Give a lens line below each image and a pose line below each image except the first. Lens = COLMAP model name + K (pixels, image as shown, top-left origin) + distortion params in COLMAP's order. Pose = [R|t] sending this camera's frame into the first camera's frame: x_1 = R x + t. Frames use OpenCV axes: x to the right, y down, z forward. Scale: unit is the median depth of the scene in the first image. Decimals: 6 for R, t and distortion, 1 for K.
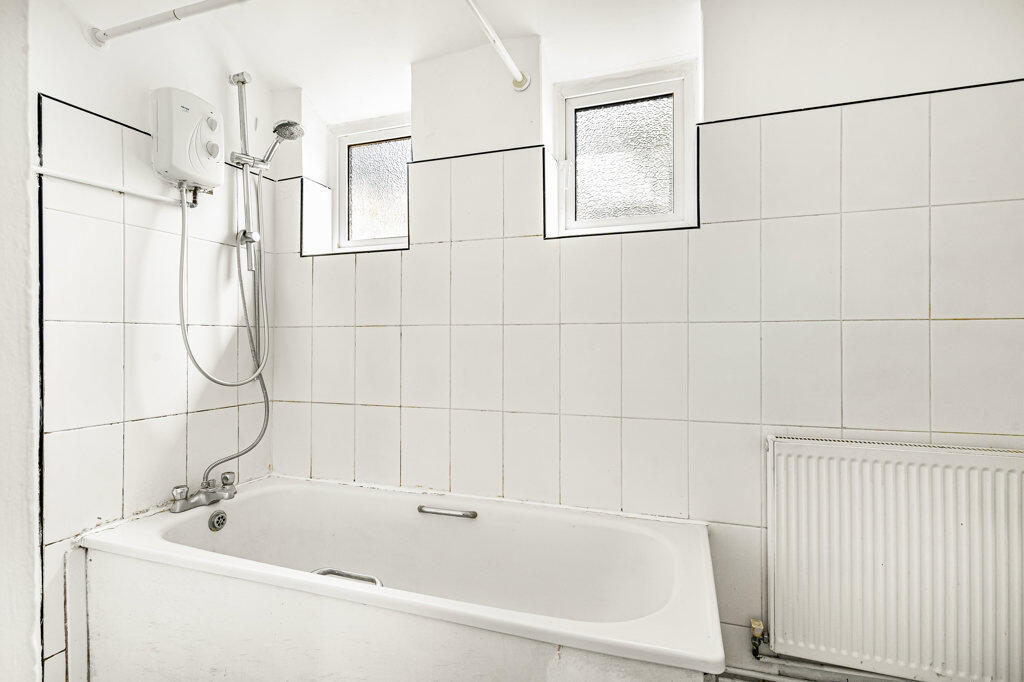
lens RADIAL K [[493.5, 0, 511.2], [0, 493.5, 343.9], [0, 0, 1]] dist [-0.002025, -0.000972]
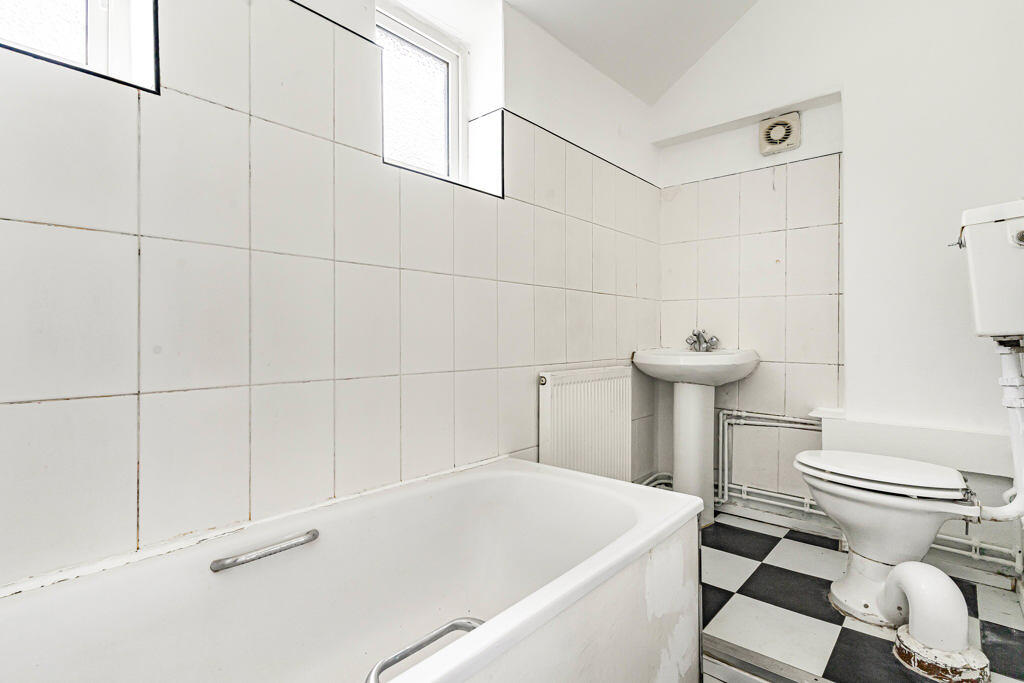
lens RADIAL K [[493.5, 0, 510.8], [0, 493.5, 333.7], [0, 0, 1]] dist [-0.002025, -0.000972]
pose [[0.378948, 0.005223, 0.925403, -0.590458], [0.004622, 0.999961, -0.007536, 0.076183], [-0.925406, 0.007133, 0.378909, 0.483528]]
